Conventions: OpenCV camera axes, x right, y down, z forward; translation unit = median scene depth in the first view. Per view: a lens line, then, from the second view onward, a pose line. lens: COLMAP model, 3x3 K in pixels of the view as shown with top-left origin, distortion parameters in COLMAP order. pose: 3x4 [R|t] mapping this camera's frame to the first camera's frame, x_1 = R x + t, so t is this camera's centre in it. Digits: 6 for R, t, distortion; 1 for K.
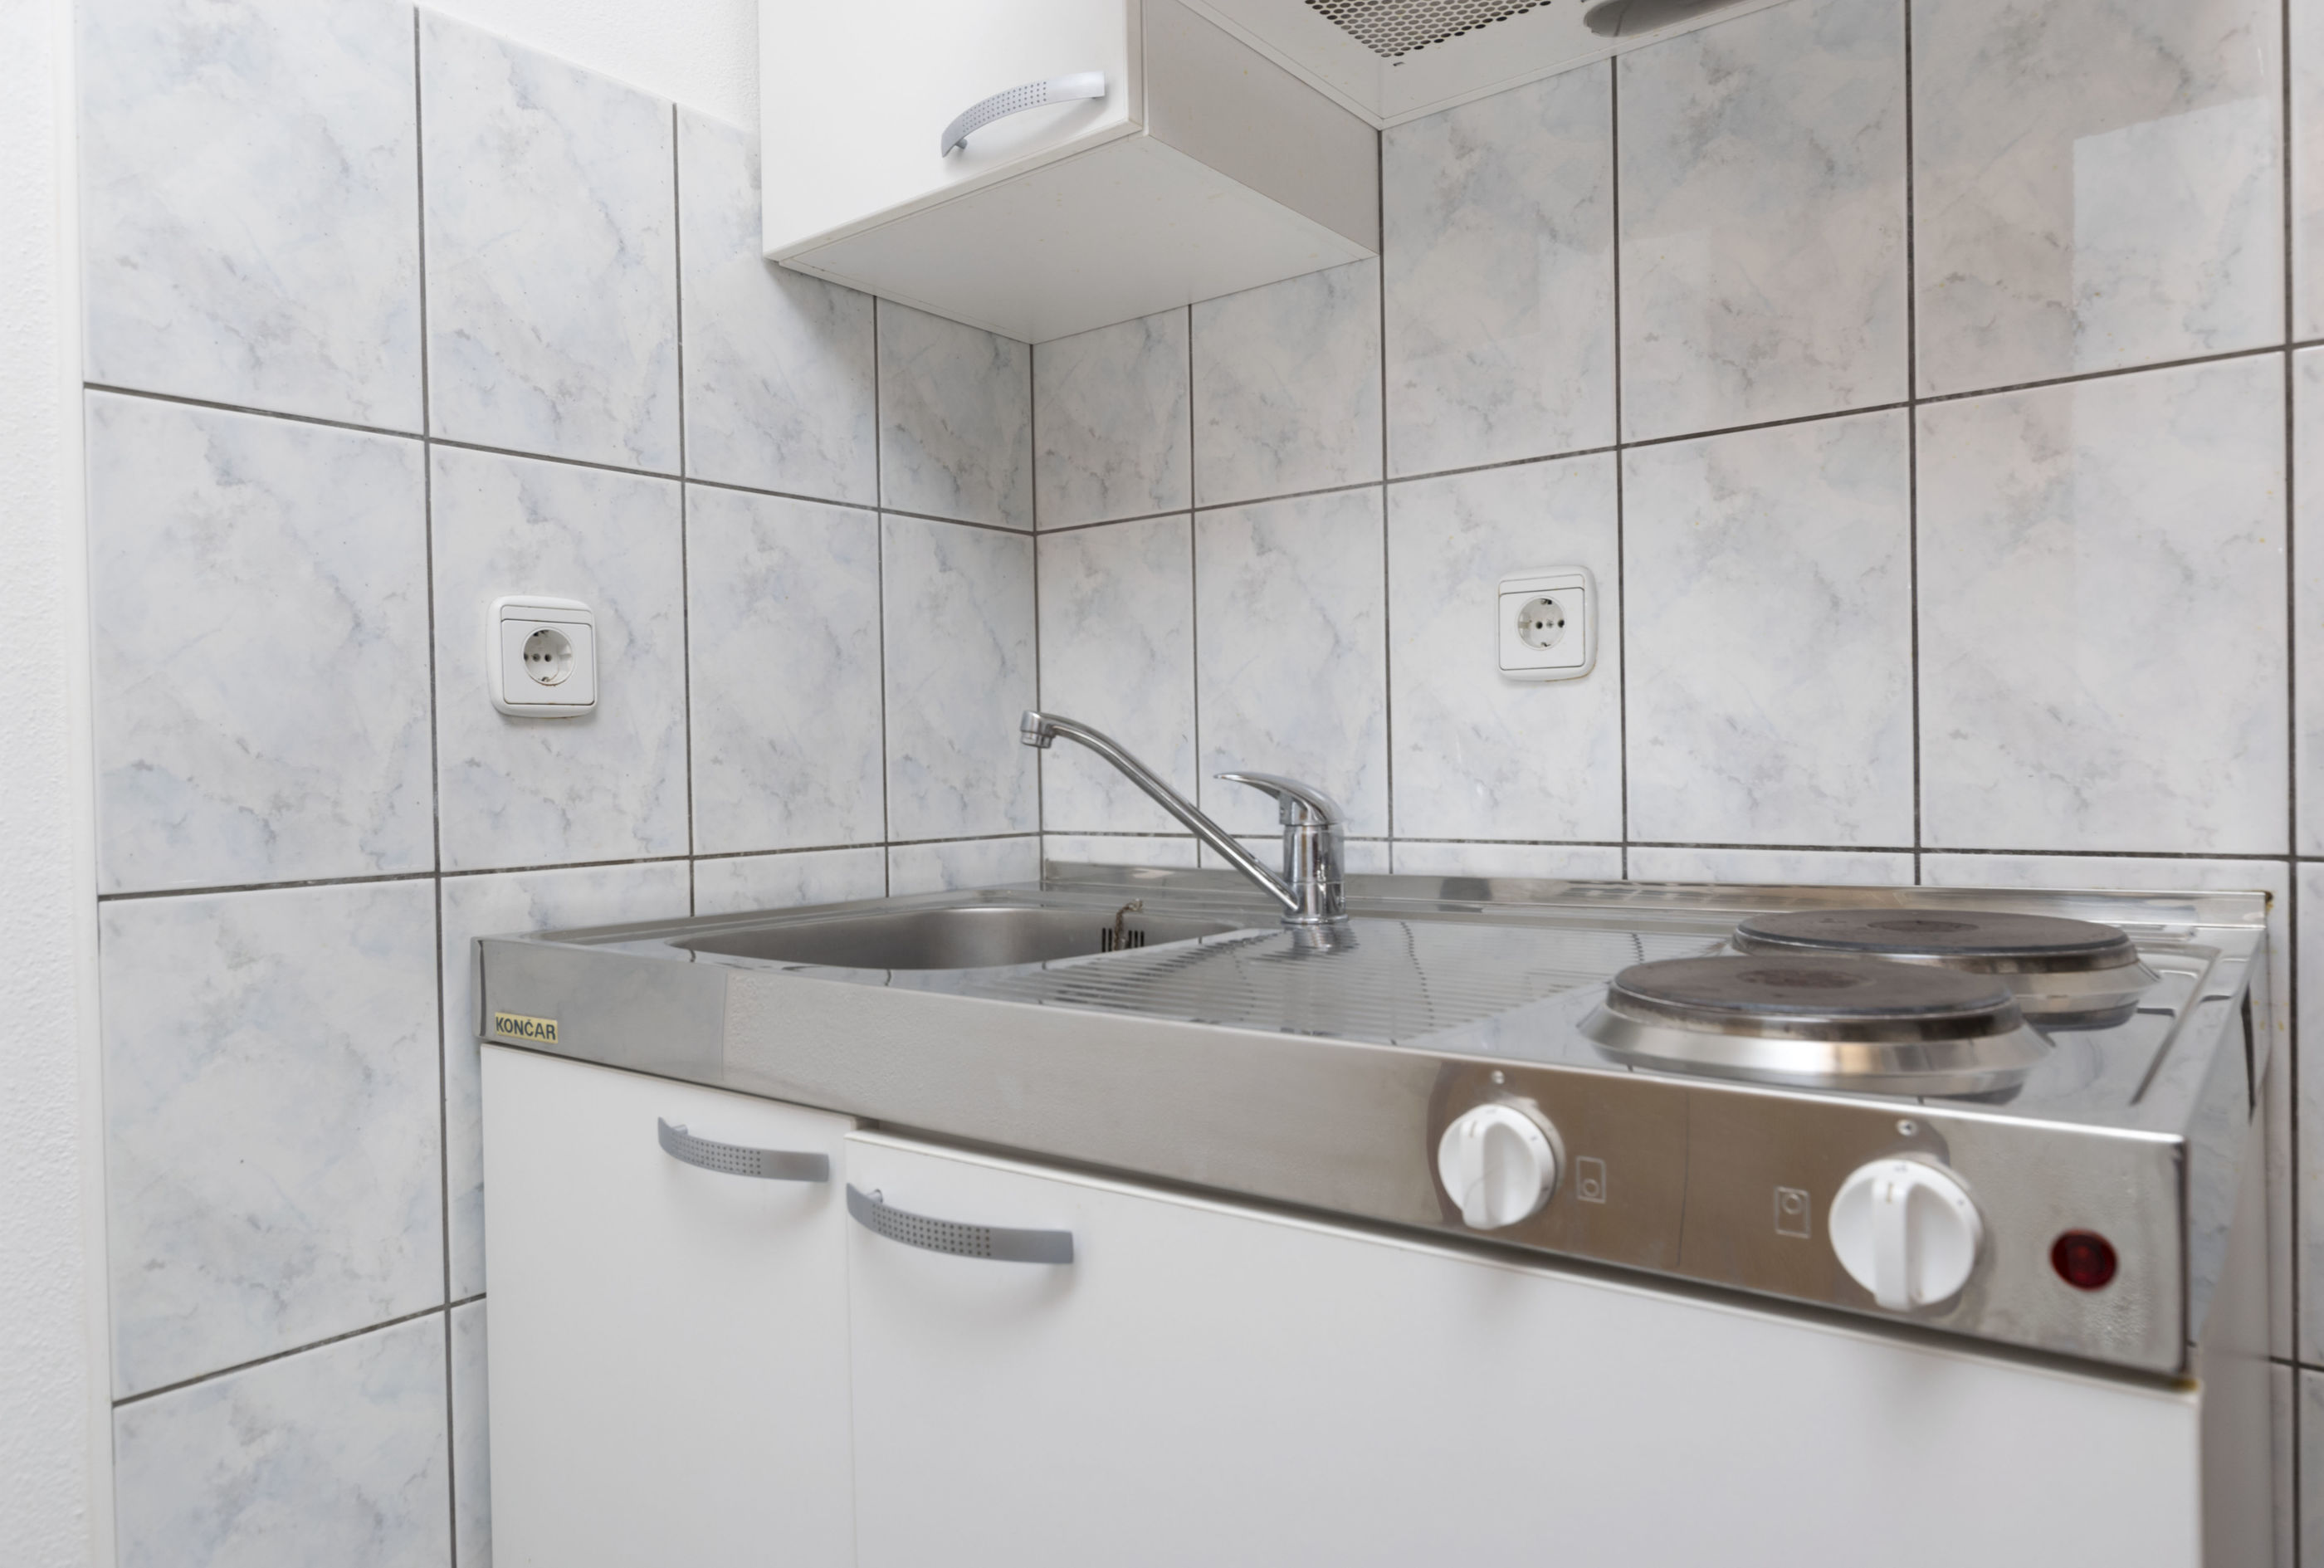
lens RADIAL K [[1660.2, 0, 1162.0], [0, 1660.2, 784.0], [0, 0, 1]] dist [0.010252, 0.002641]
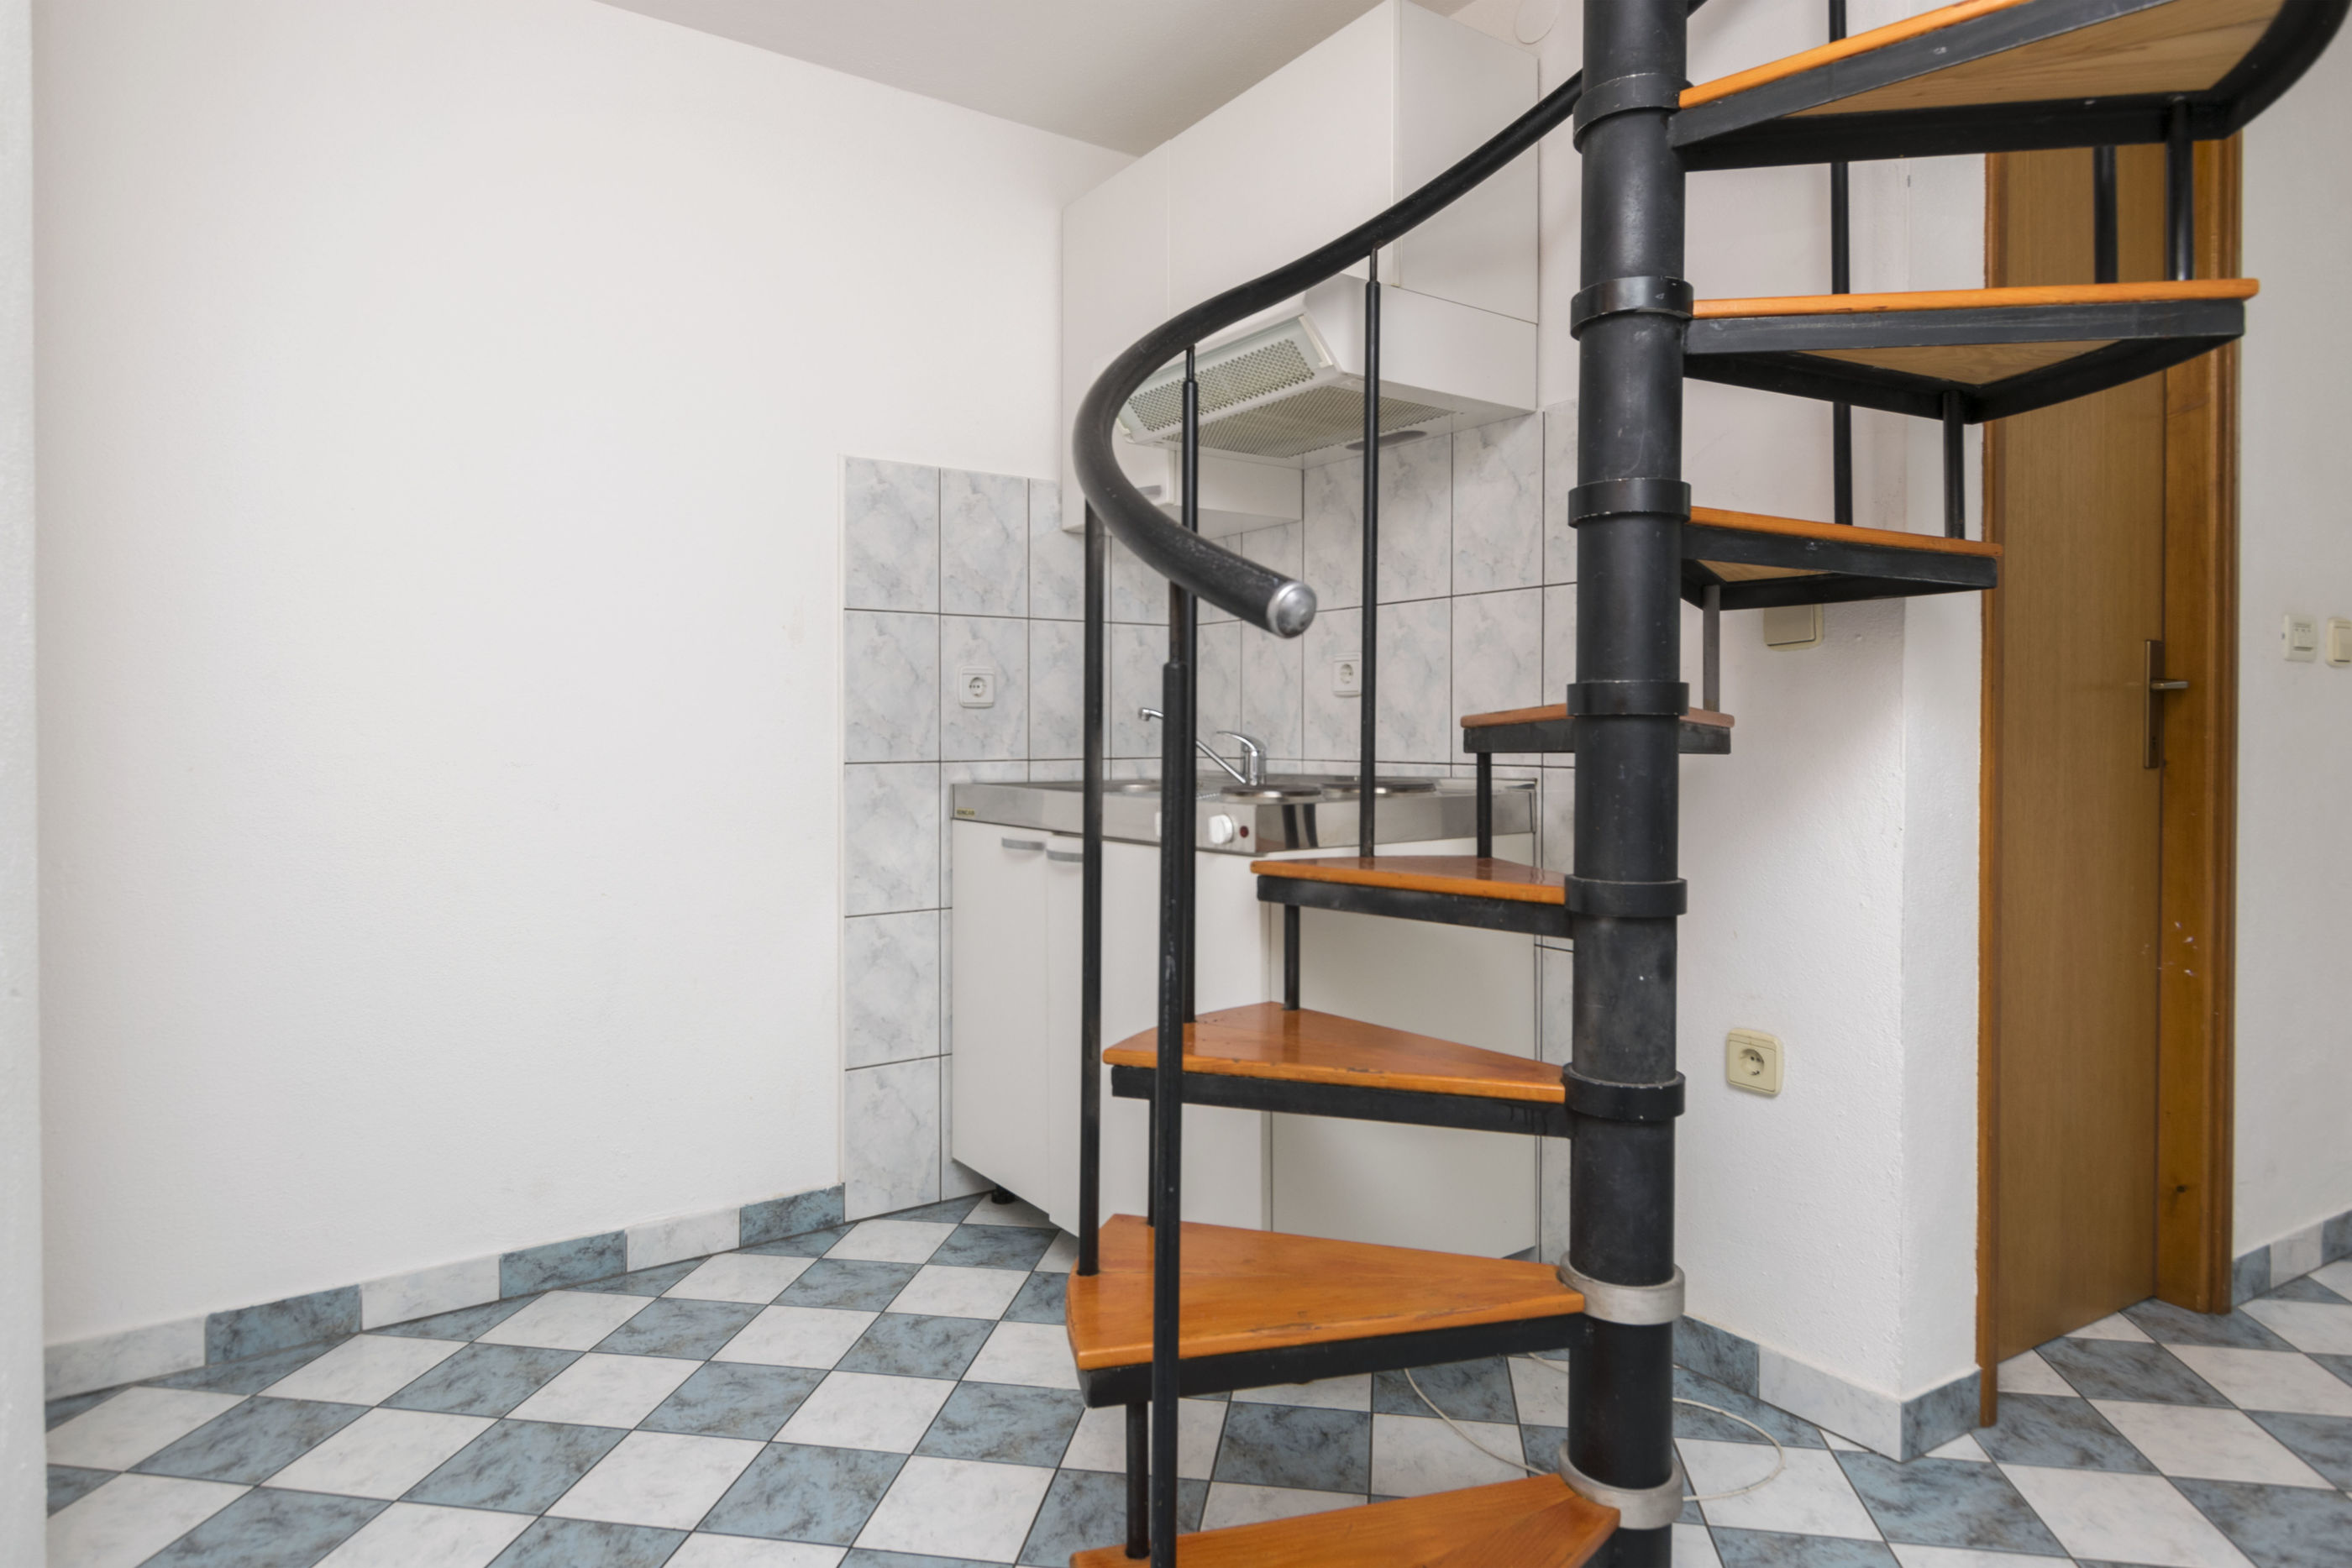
lens RADIAL K [[1321.6, 0, 1176.6], [0, 1321.6, 739.1], [0, 0, 1]] dist [-0.000813, -0.000023]
pose [[0.969252, 0.017362, -0.245456, 0.540941], [-0.017739, 0.999842, 0.000678, 0.006333], [0.245429, 0.003697, 0.969408, -1.161150]]
